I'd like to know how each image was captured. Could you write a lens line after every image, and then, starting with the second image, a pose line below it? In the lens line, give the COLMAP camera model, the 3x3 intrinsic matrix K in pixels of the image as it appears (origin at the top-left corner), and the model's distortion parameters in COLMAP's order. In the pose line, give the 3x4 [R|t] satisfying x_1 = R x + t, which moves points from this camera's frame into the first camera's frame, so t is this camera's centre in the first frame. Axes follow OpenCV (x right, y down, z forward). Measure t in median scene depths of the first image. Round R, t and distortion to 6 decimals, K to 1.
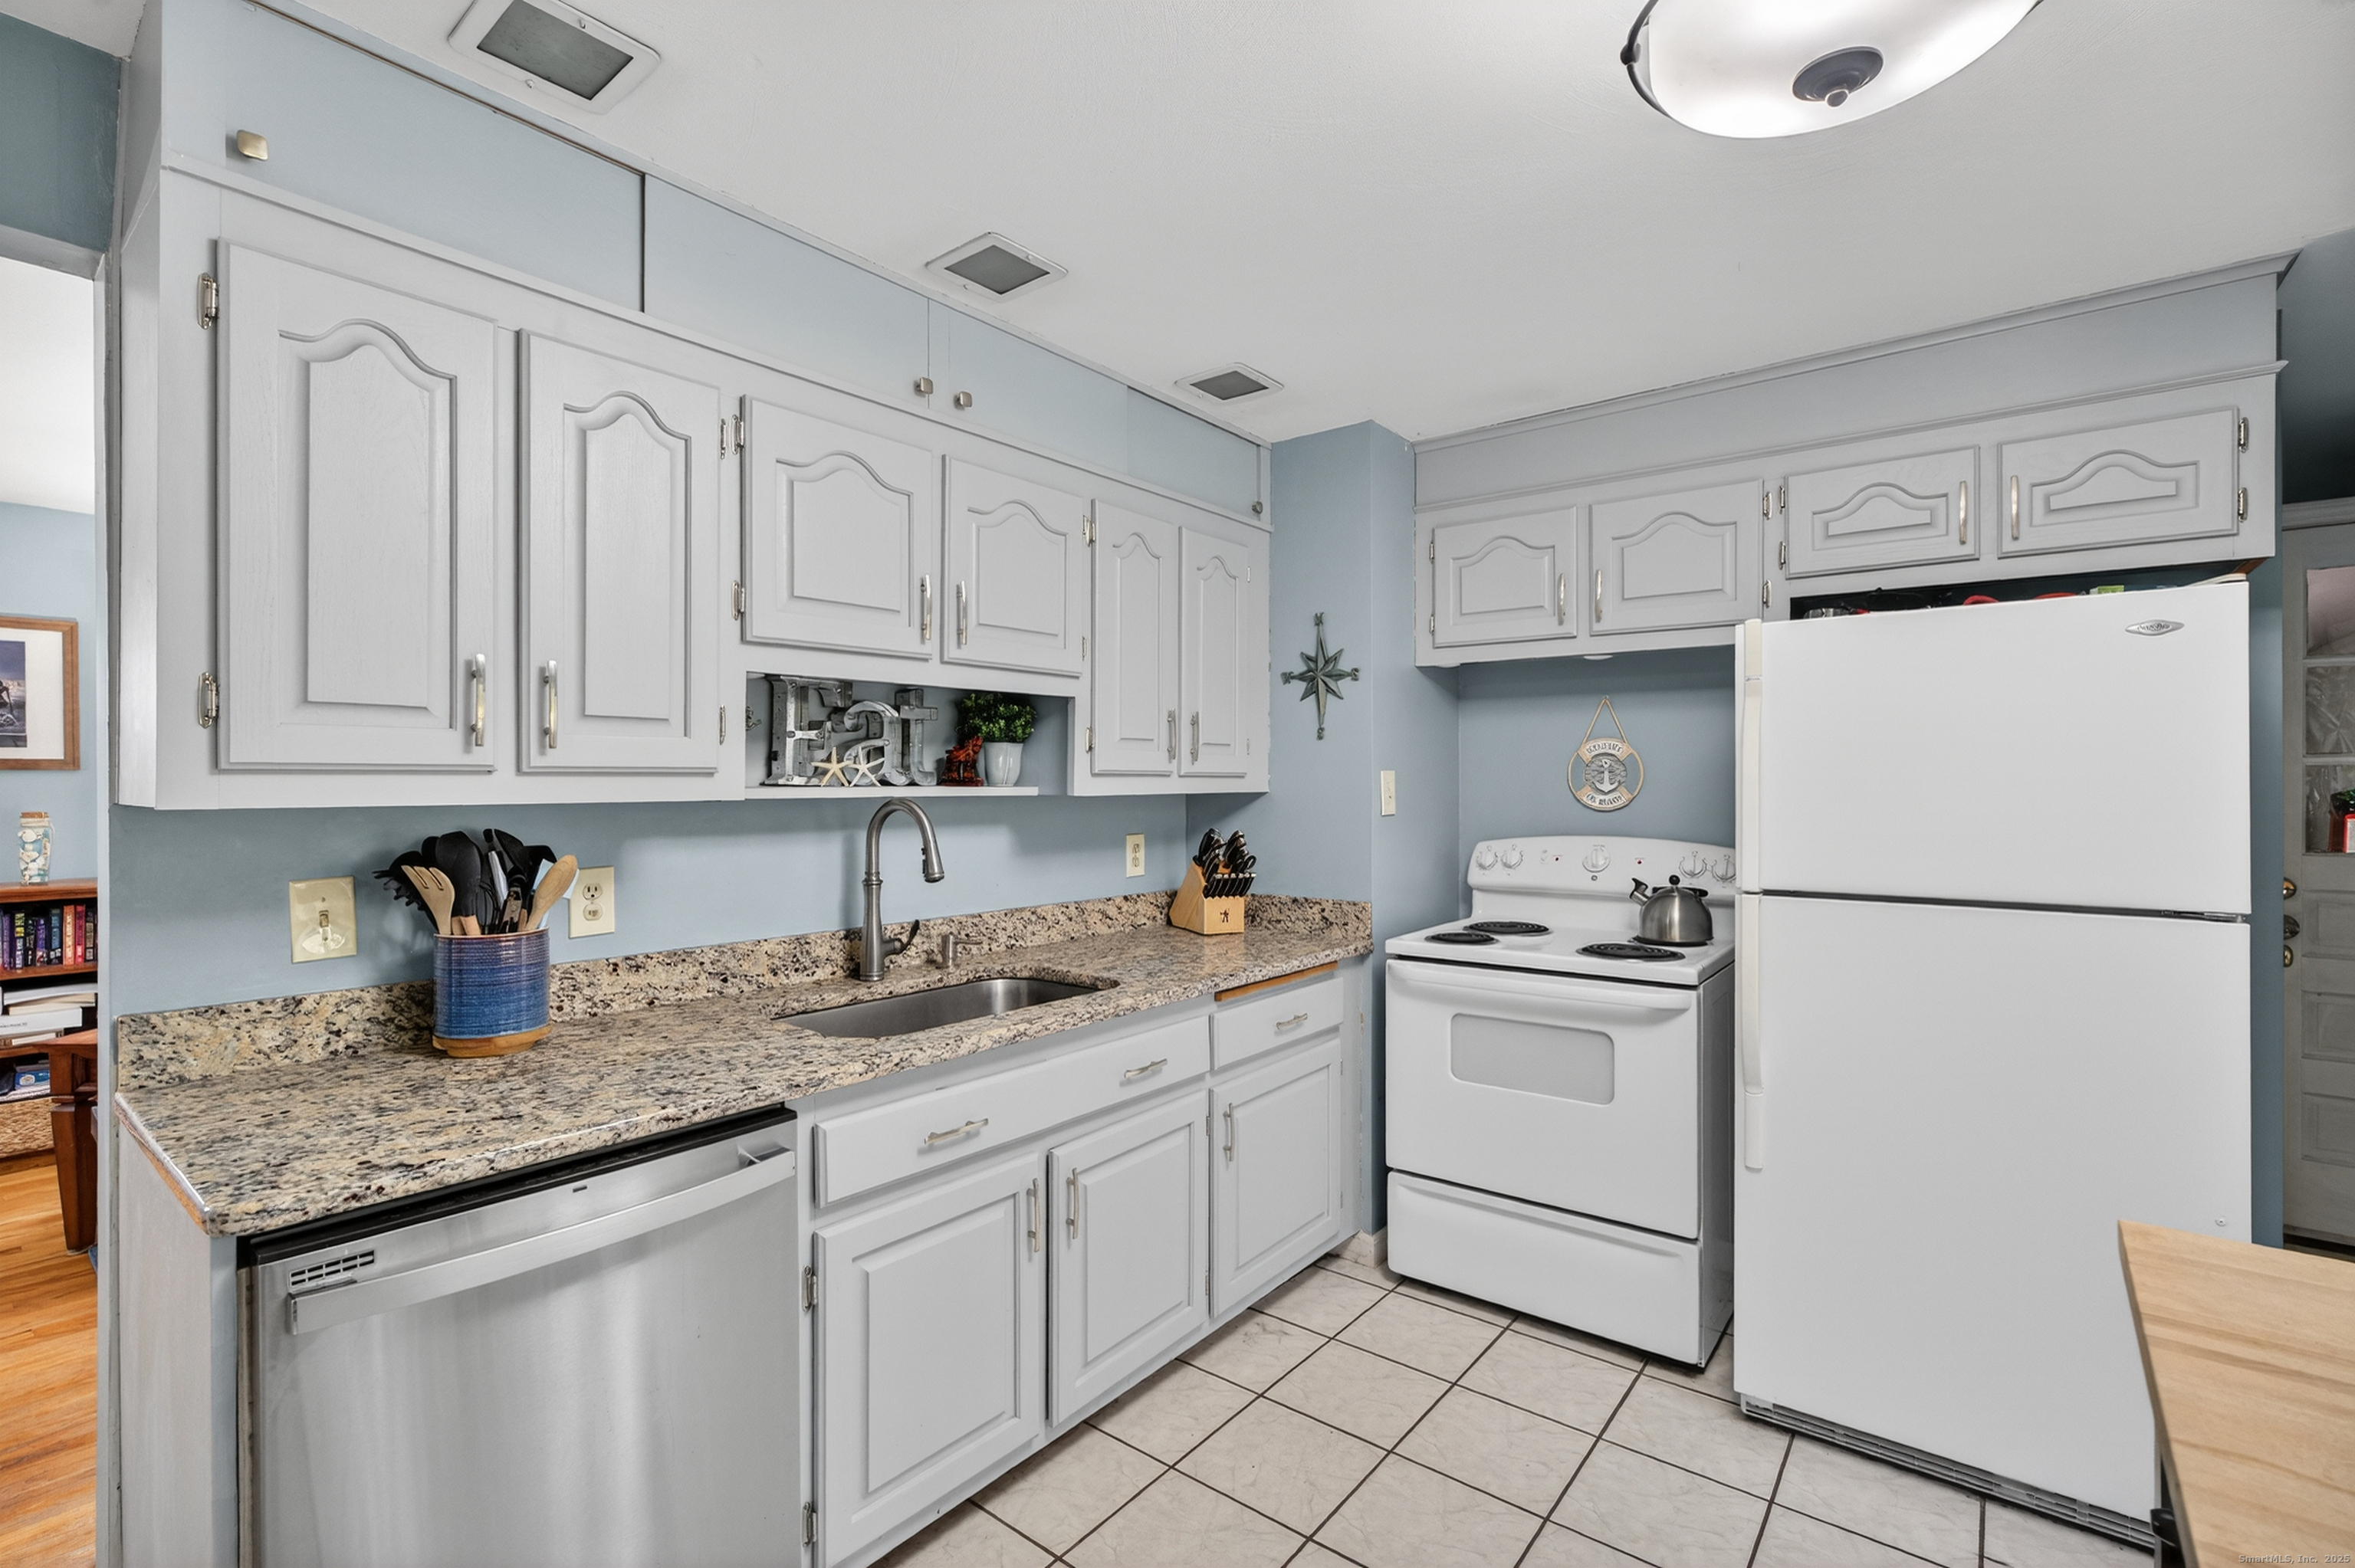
lens RADIAL K [[1056.3, 0, 1166.7], [0, 1056.3, 779.1], [0, 0, 1]] dist [-0.020016, 0.008561]
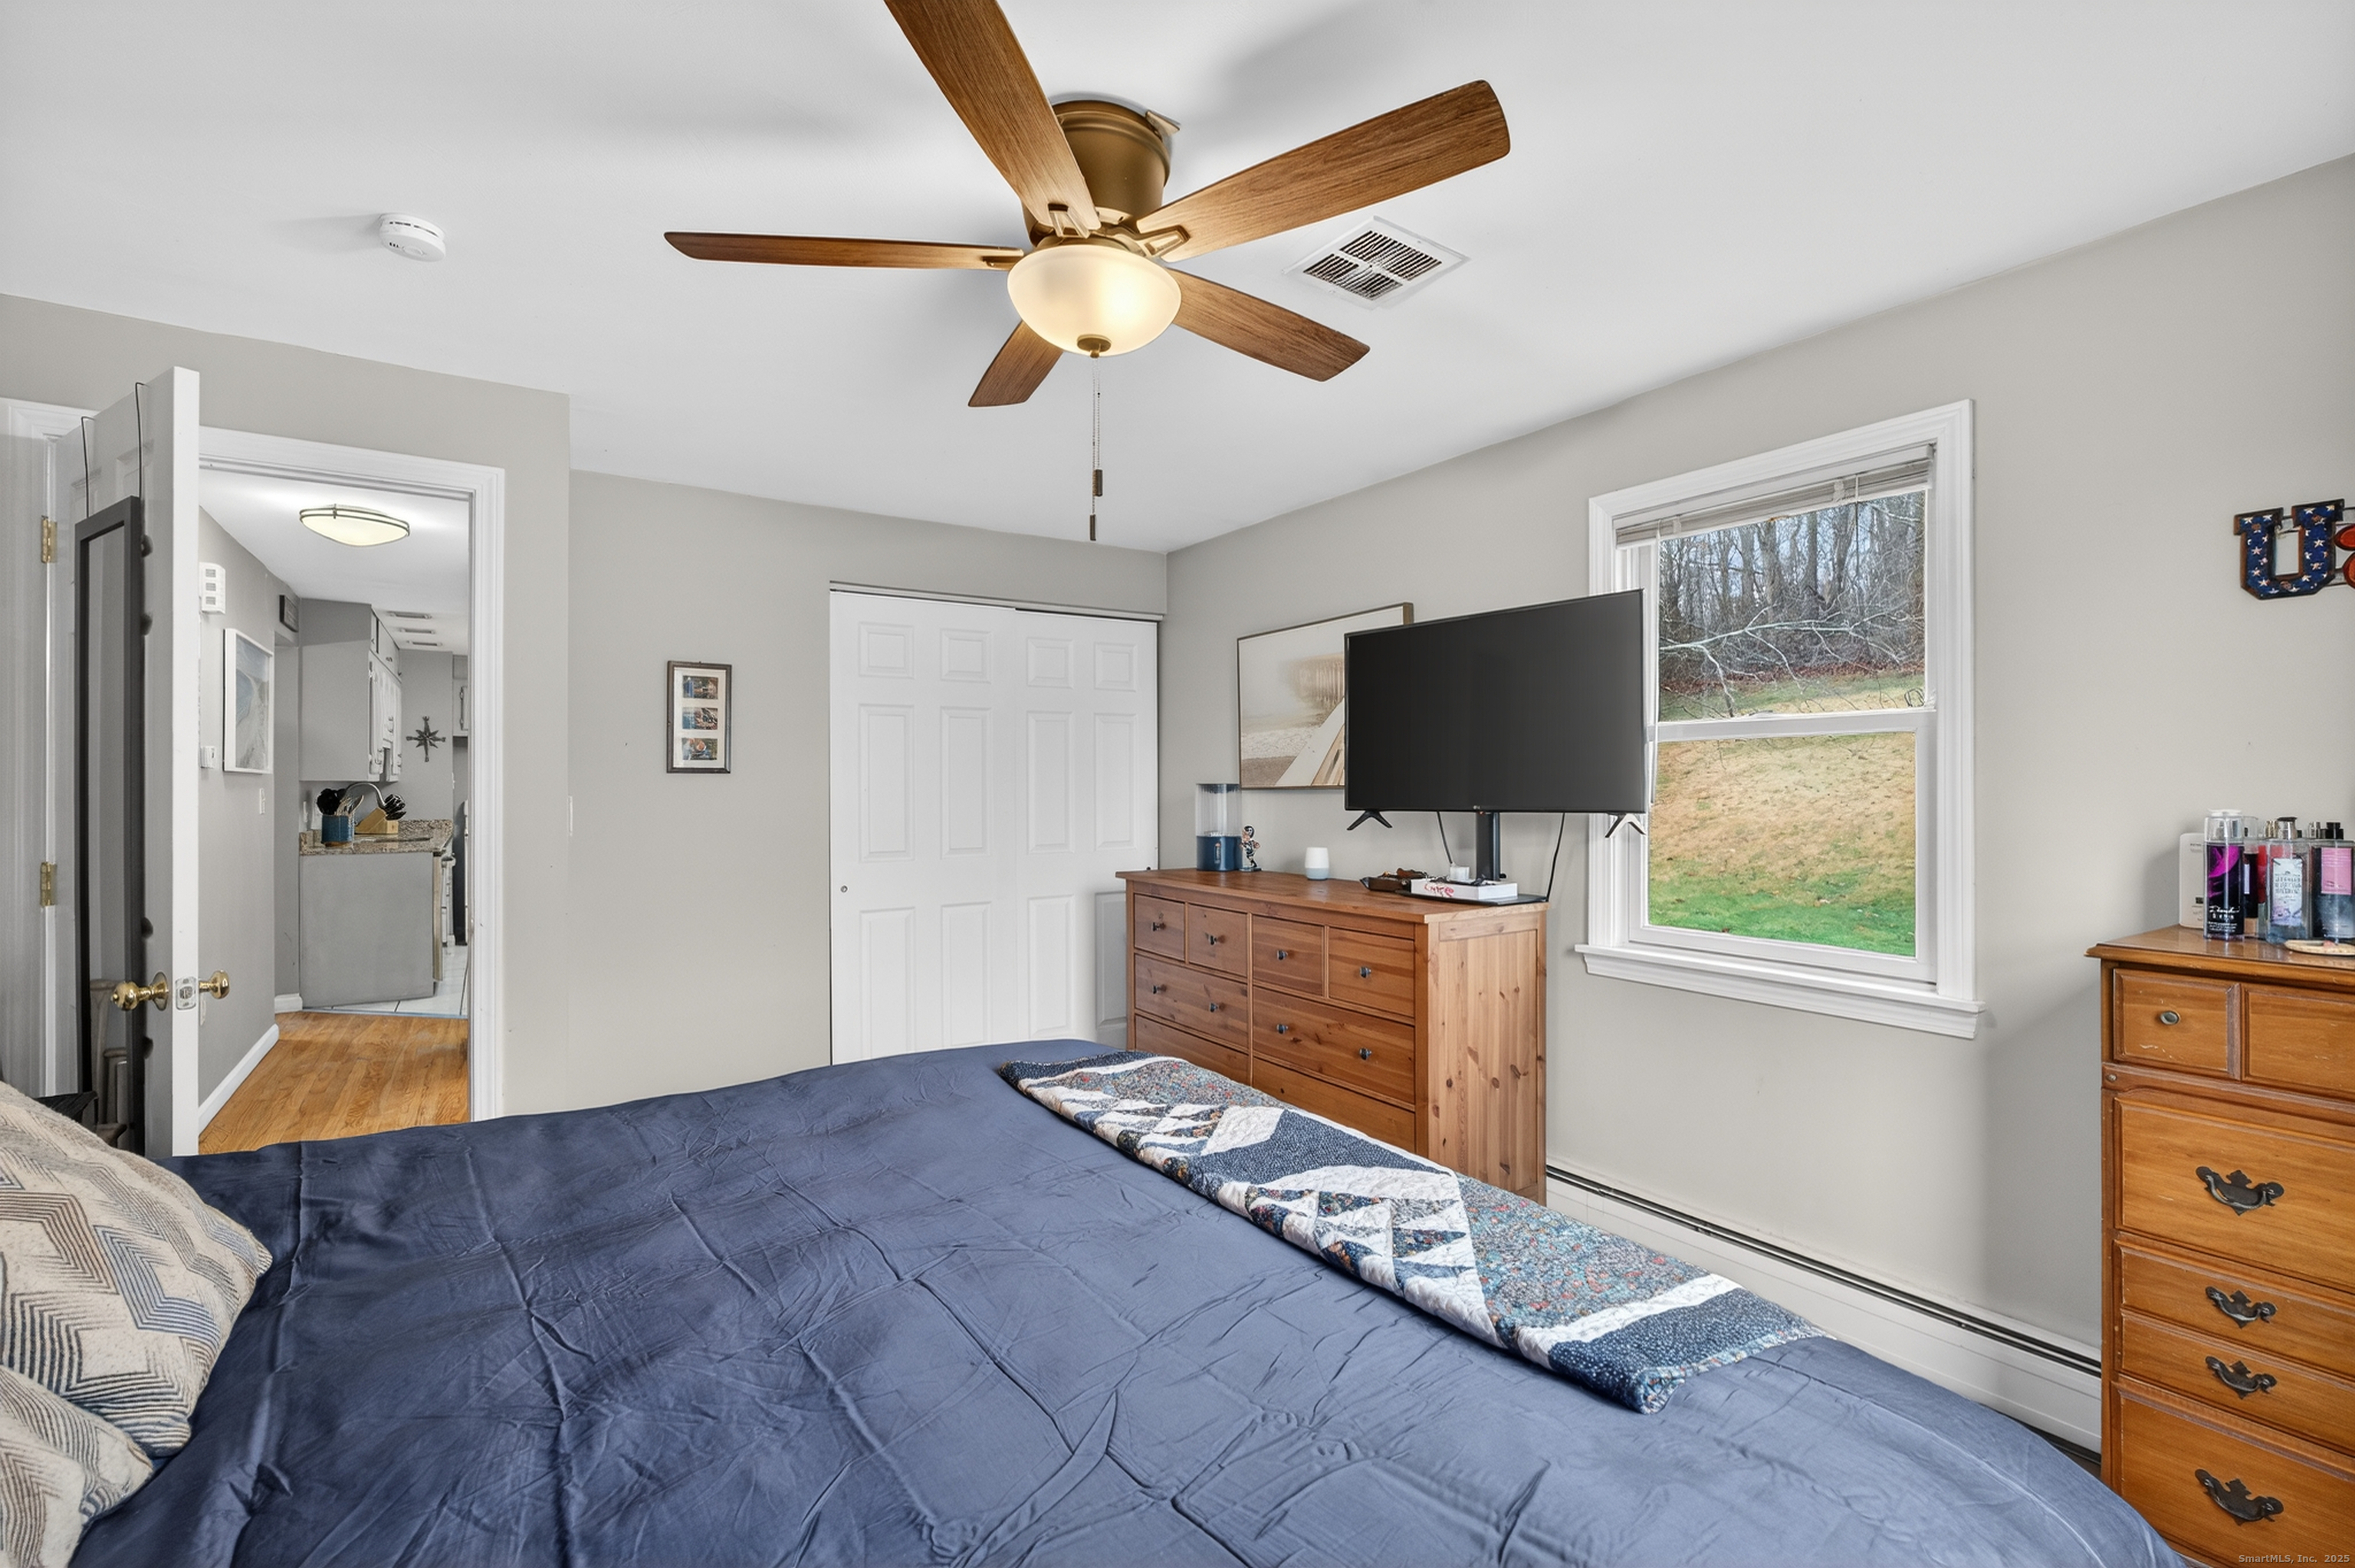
lens RADIAL K [[1056.3, 0, 1166.7], [0, 1056.3, 779.1], [0, 0, 1]] dist [-0.020016, 0.008561]
pose [[0.317117, 0.001733, 0.948385, -2.302966], [0.000300, 0.999998, -0.001927, 0.016333], [-0.948386, 0.000896, 0.317116, -2.134376]]
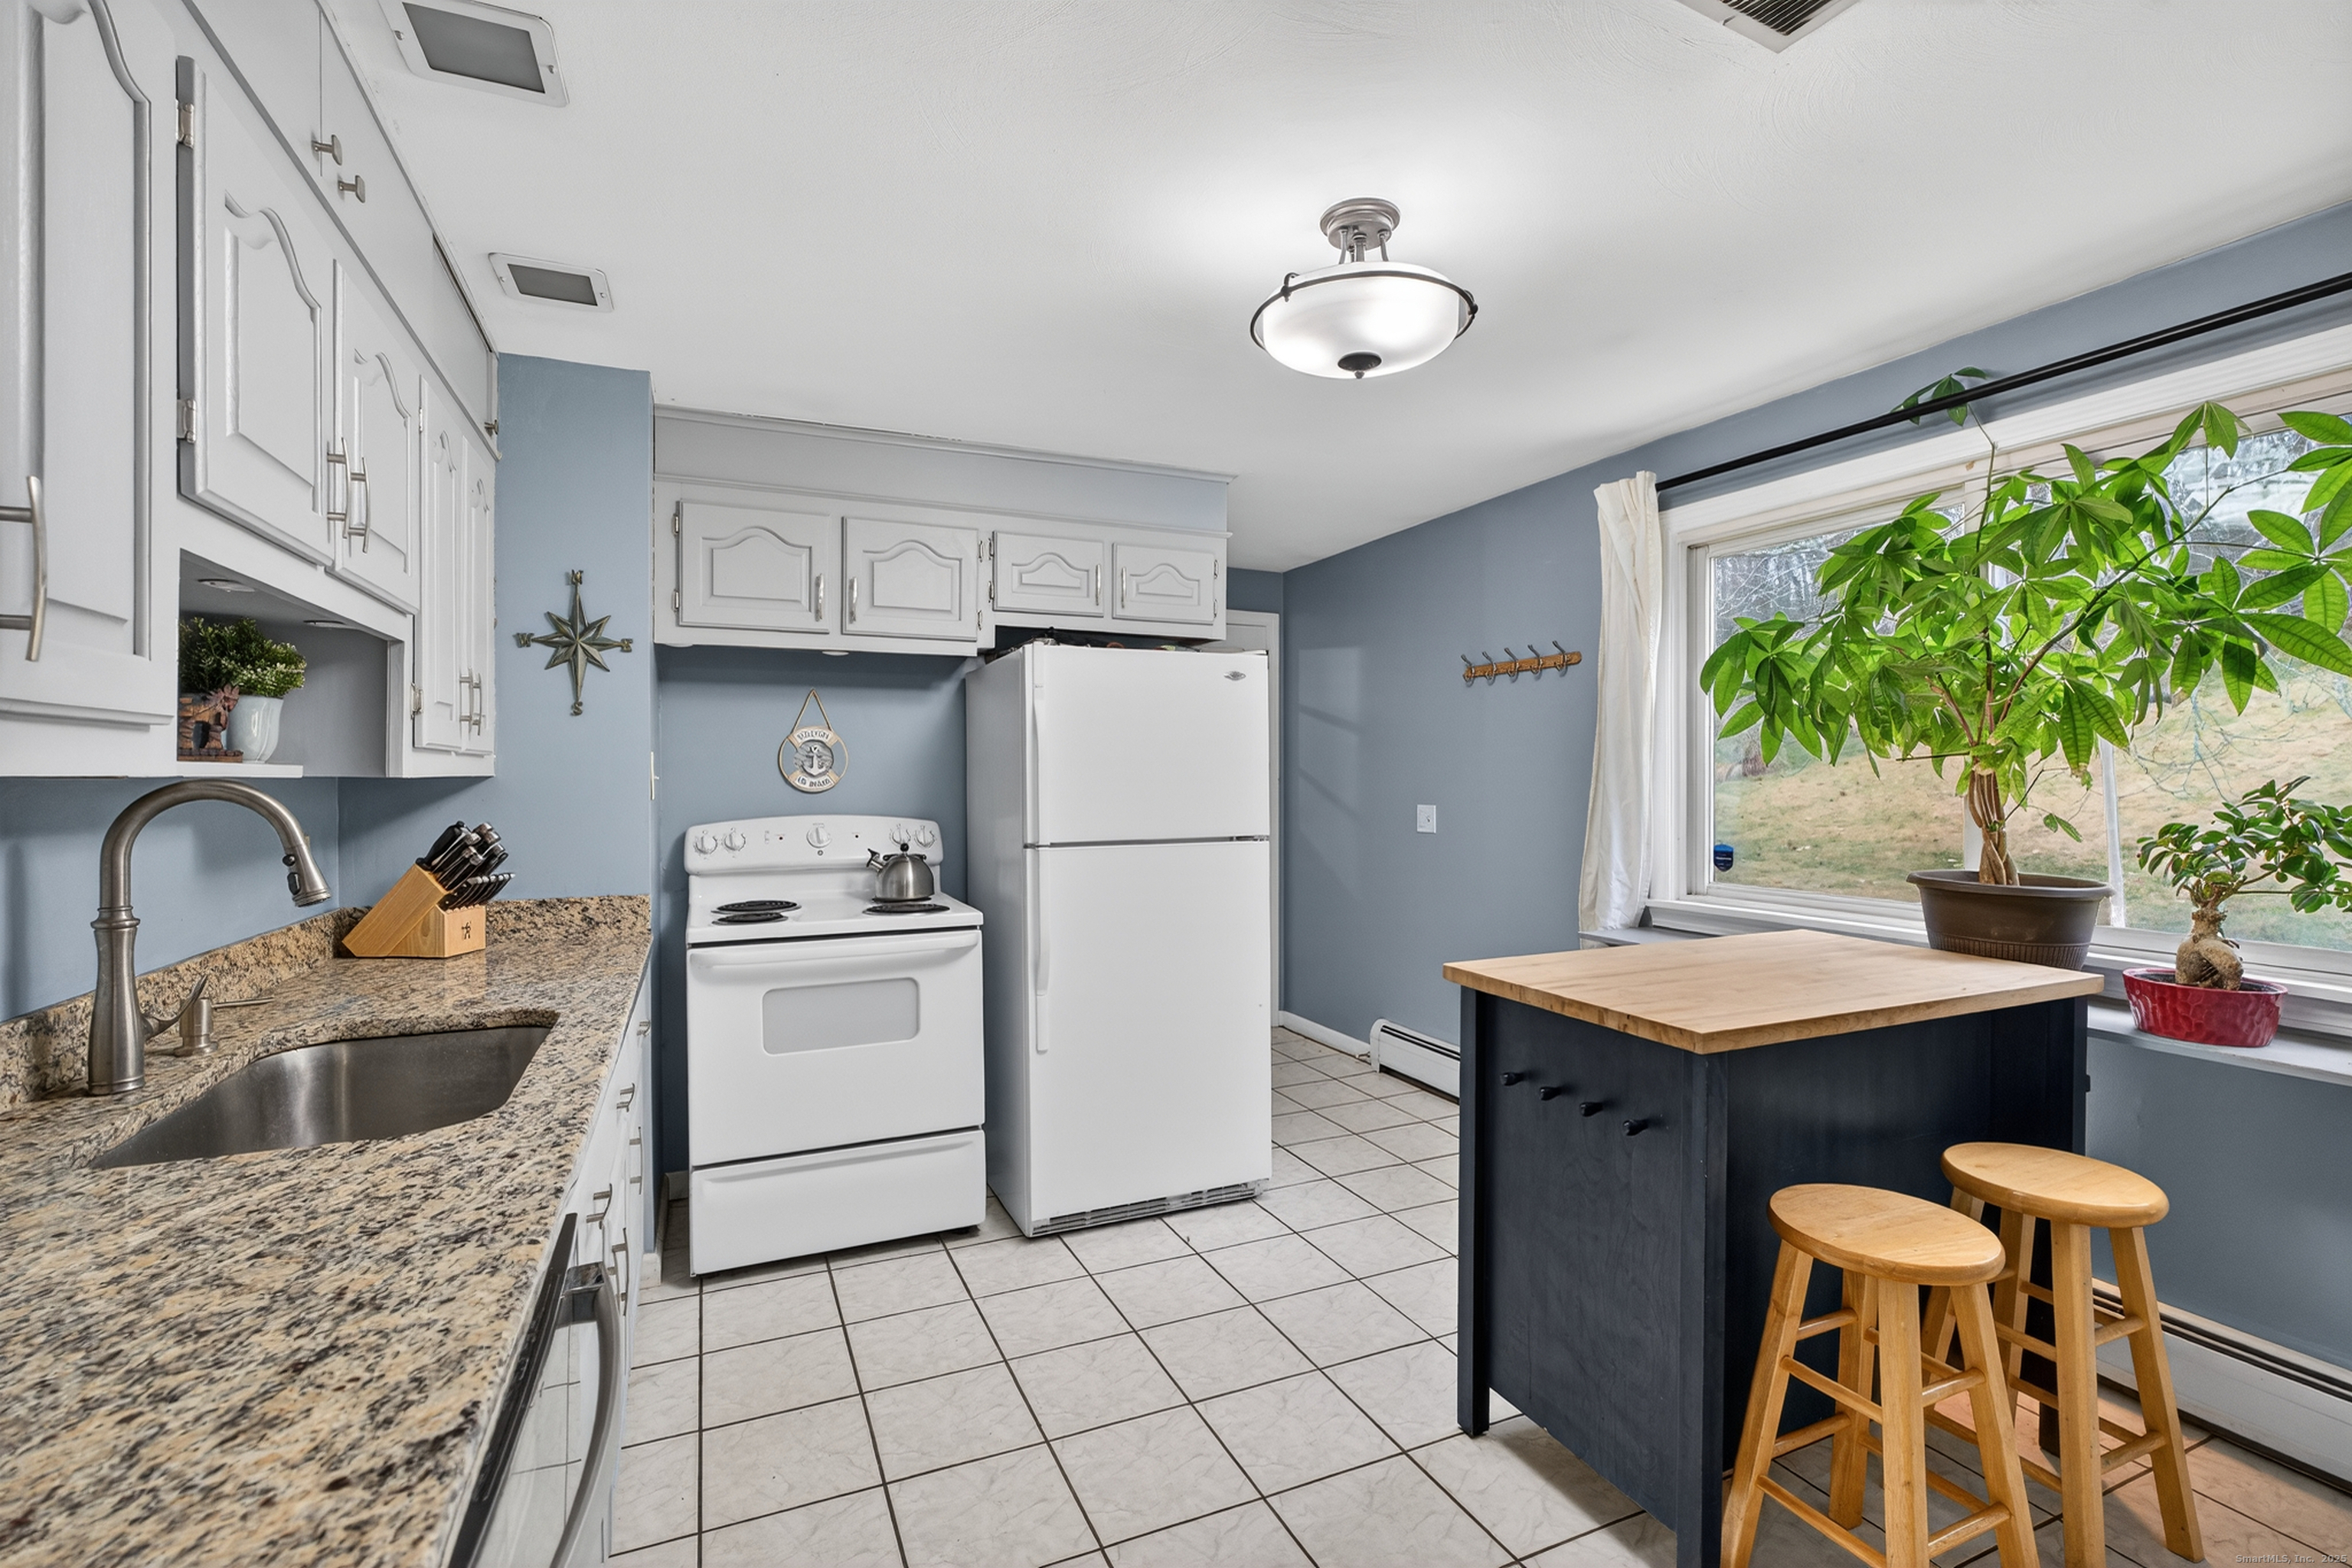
lens RADIAL K [[1055.1, 0, 1165.3], [0, 1055.1, 779.1], [0, 0, 1]] dist [-0.020016, 0.008561]
pose [[0.462892, -0.004480, 0.886404, -0.498570], [0.001234, 0.999990, 0.004410, 0.015104], [-0.886414, -0.000948, 0.462892, 0.207109]]
